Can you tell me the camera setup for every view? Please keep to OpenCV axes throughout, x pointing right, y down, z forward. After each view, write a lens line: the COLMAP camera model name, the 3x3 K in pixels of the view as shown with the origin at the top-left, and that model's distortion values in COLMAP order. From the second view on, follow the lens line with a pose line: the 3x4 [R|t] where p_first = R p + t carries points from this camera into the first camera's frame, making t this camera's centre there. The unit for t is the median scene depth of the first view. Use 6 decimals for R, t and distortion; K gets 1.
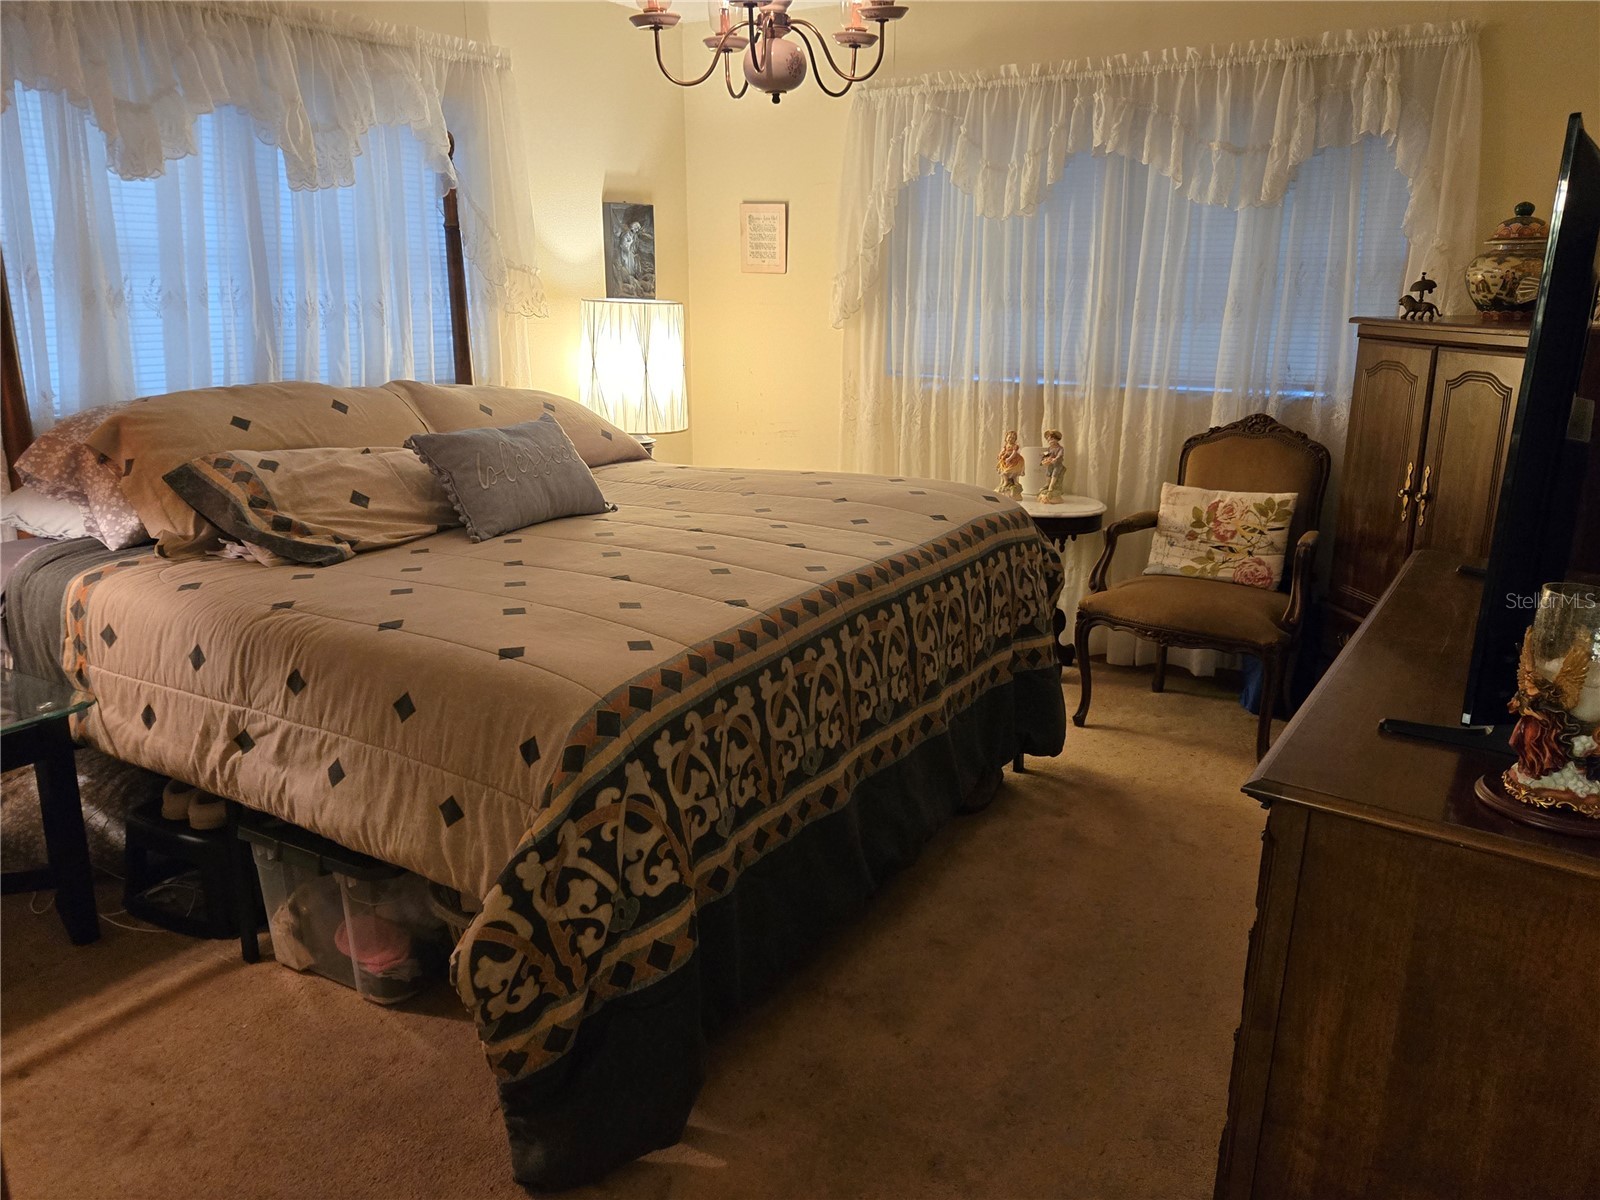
lens RADIAL K [[1304.9, 0, 800.0], [0, 1304.9, 600.0], [0, 0, 1]] dist [0.041154, -0.005086]
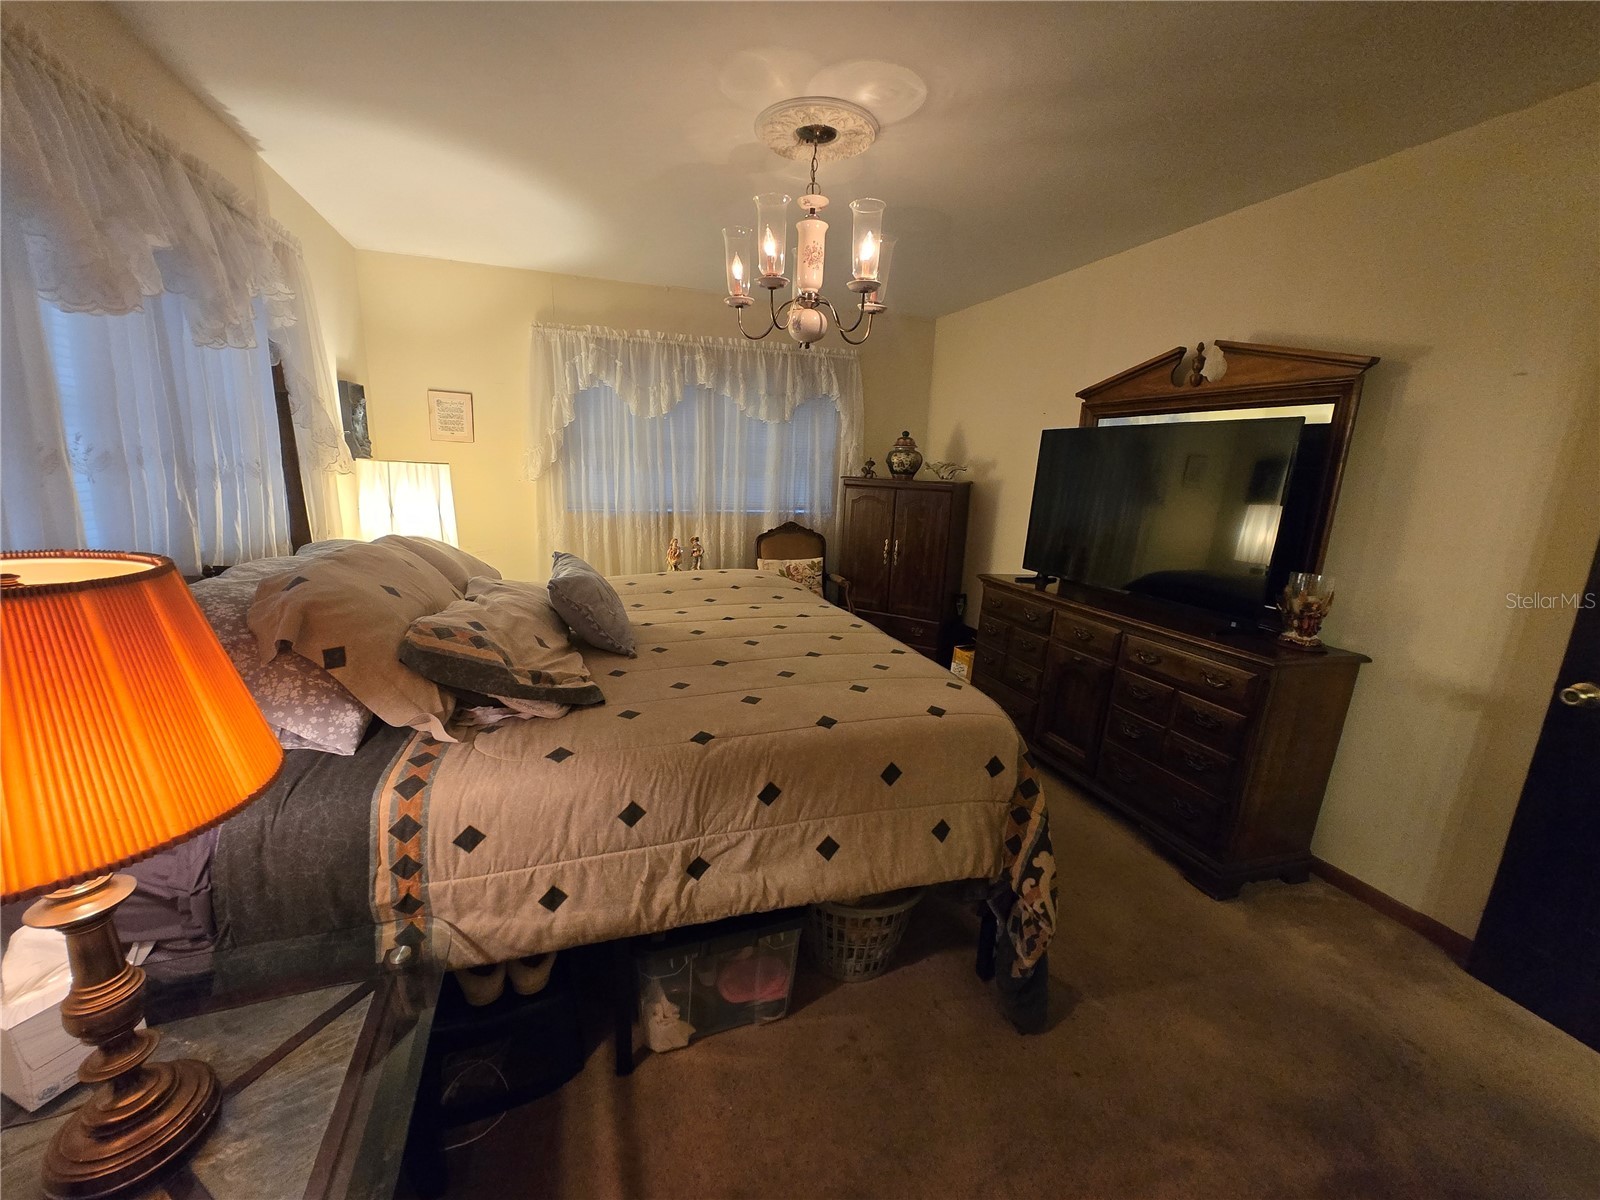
lens RADIAL K [[652.7, 0, 799.2], [0, 652.7, 604.7], [0, 0, 1]] dist [0.012209, -0.000412]
pose [[0.612377, -0.155694, 0.775083, -0.652455], [0.160141, 0.984520, 0.071241, -0.116922], [-0.774177, 0.080496, 0.627830, 0.485815]]
